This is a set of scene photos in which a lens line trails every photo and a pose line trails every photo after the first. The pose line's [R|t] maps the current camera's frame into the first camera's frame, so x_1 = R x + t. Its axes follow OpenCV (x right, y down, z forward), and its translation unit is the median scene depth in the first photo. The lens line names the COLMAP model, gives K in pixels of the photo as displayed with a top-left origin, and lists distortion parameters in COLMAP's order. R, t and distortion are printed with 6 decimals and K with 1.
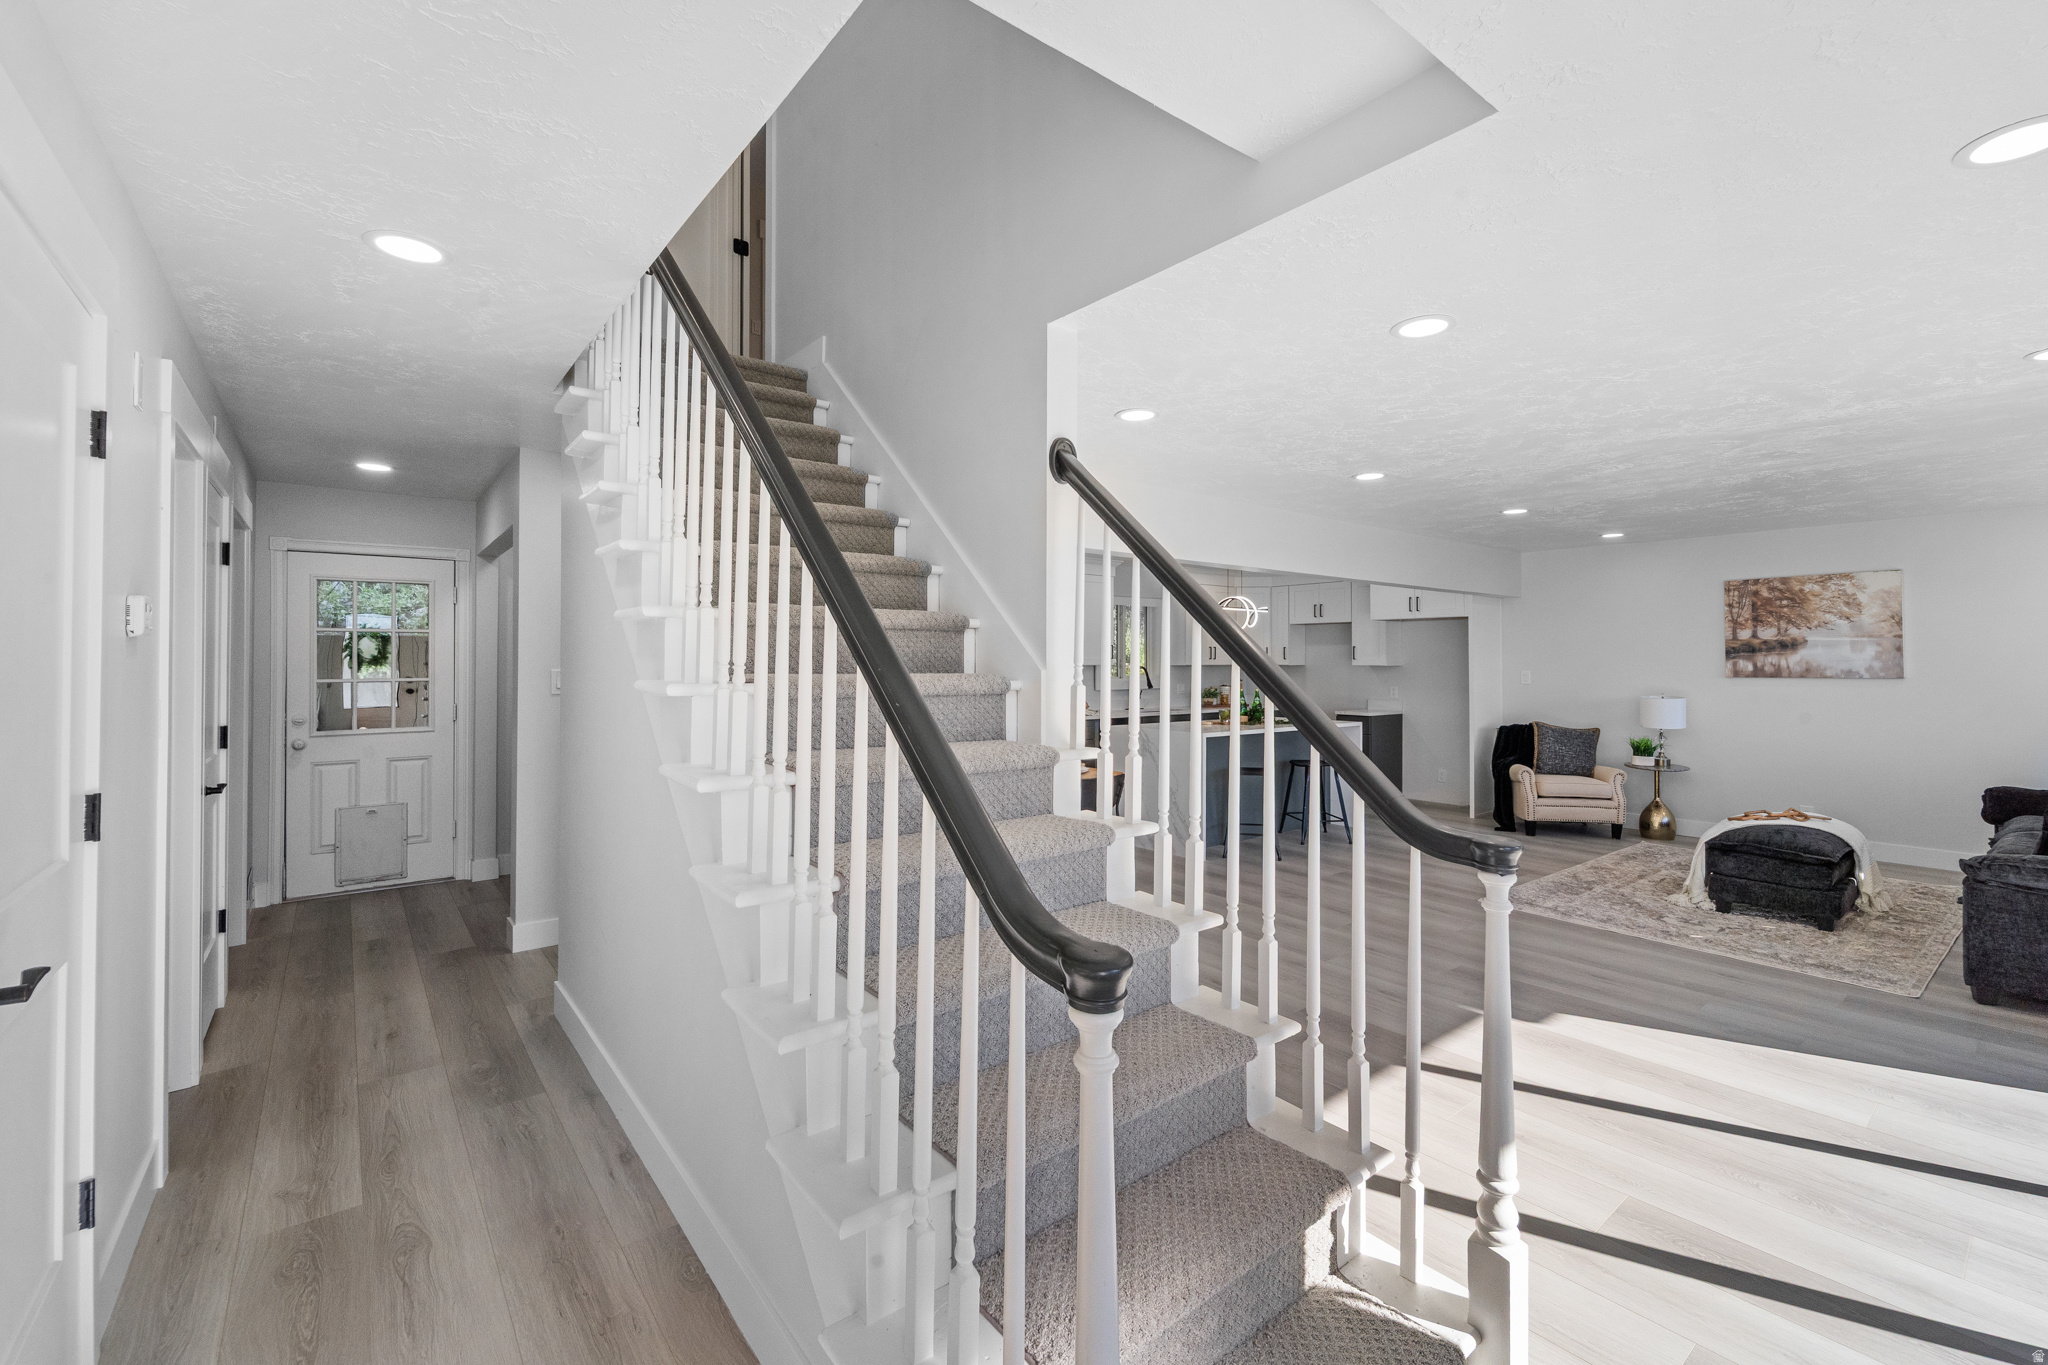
lens RADIAL K [[858.5, 0, 1021.1], [0, 858.5, 654.5], [0, 0, 1]] dist [0.003749, -0.002782]
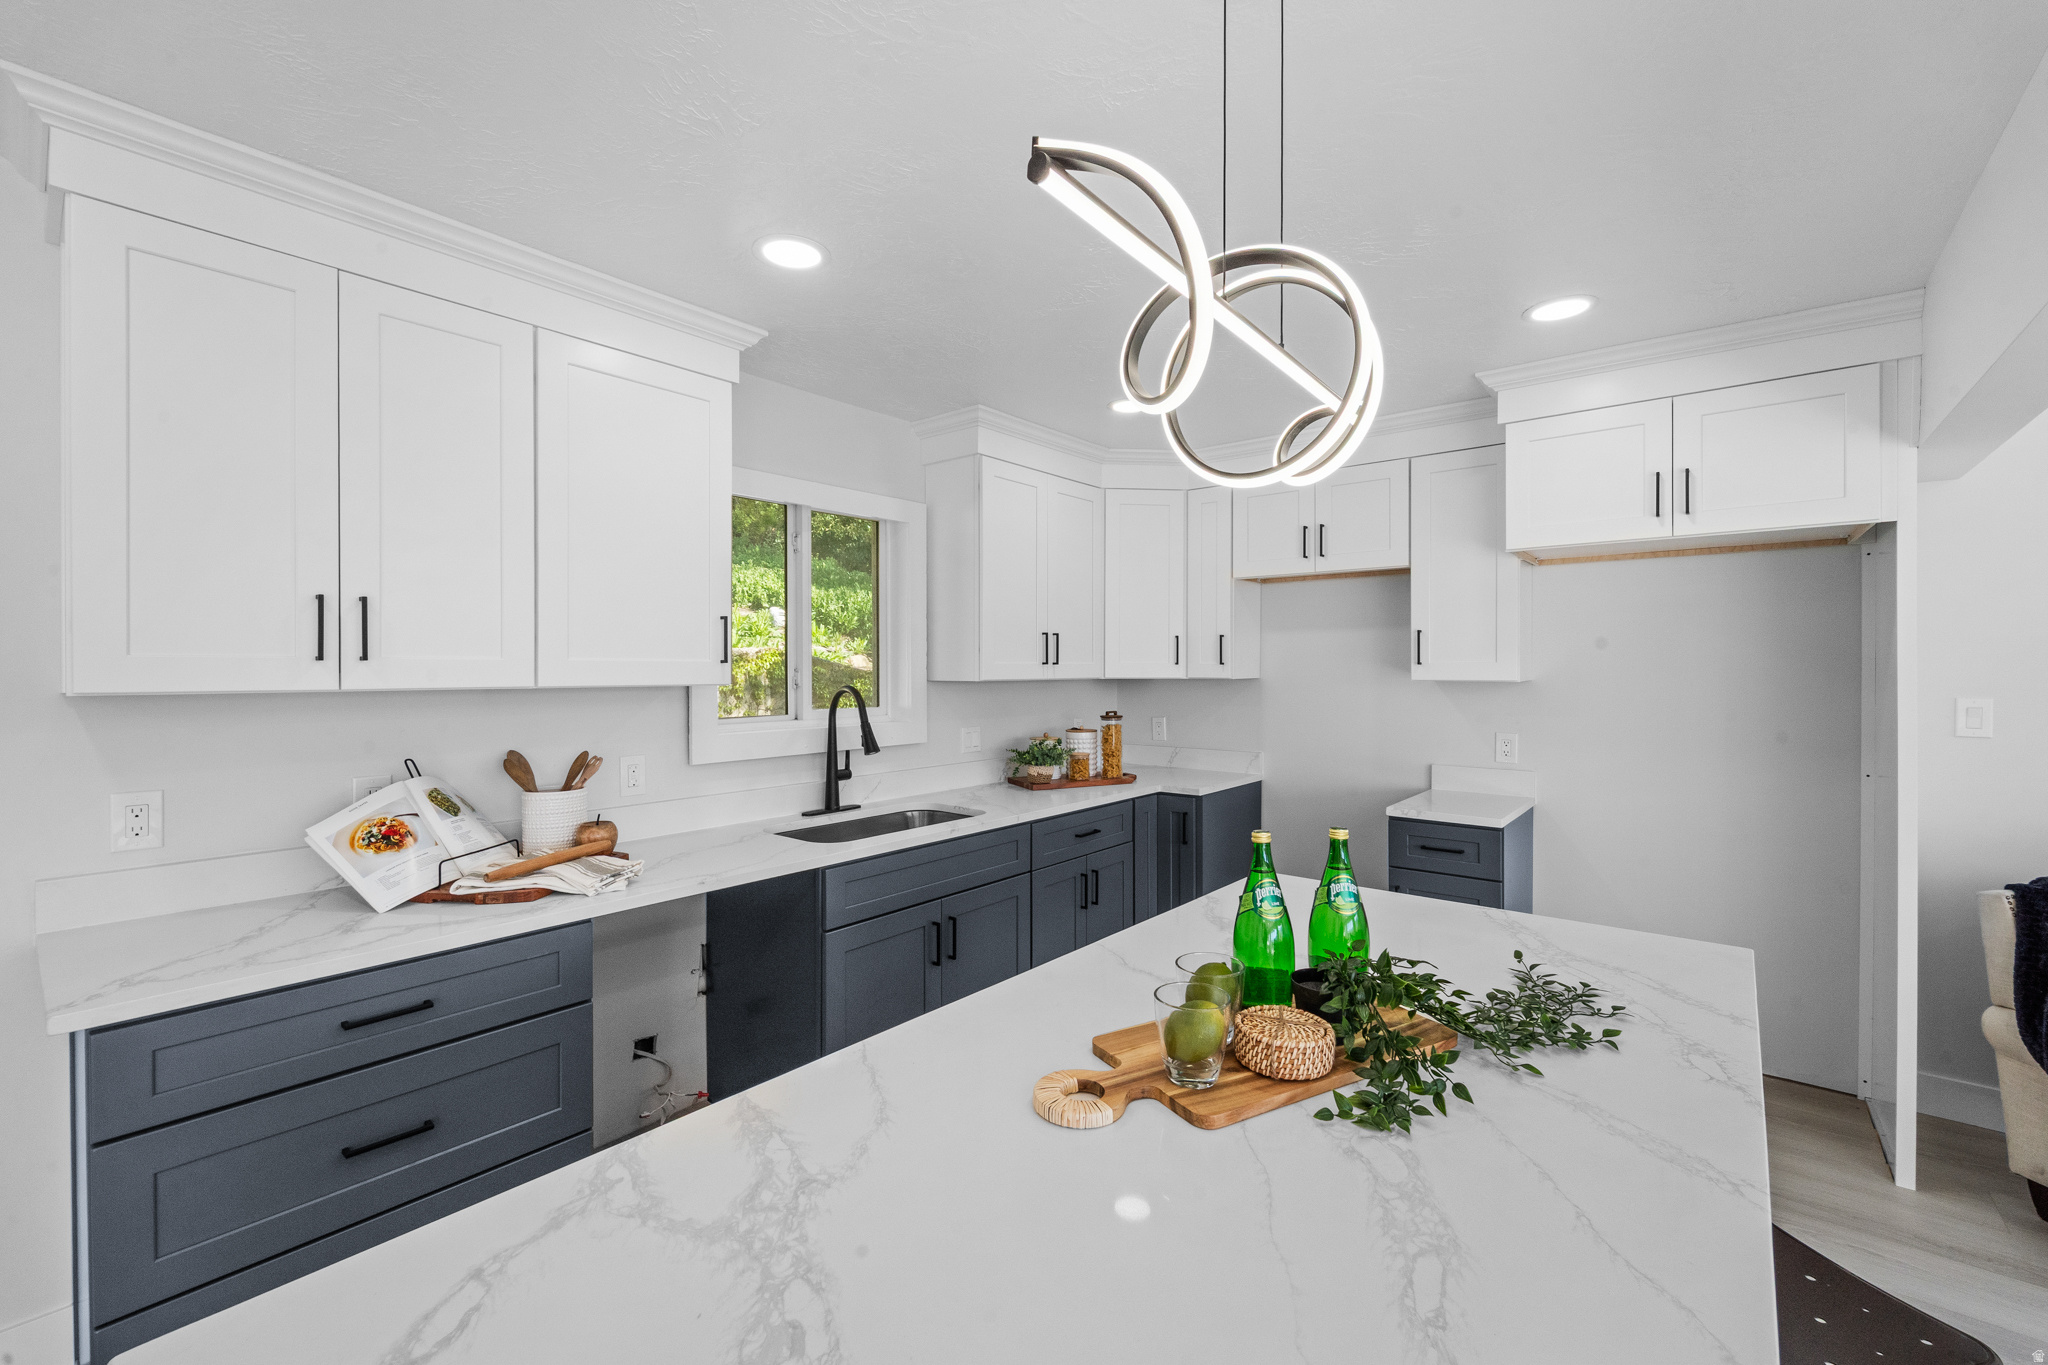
lens RADIAL K [[858.5, 0, 1016.8], [0, 858.5, 672.2], [0, 0, 1]] dist [0.003749, -0.002782]
pose [[0.976864, -0.003407, 0.213835, 0.181651], [0.000819, 0.999925, 0.012189, 0.006214], [-0.213860, -0.011732, 0.976794, 0.909835]]
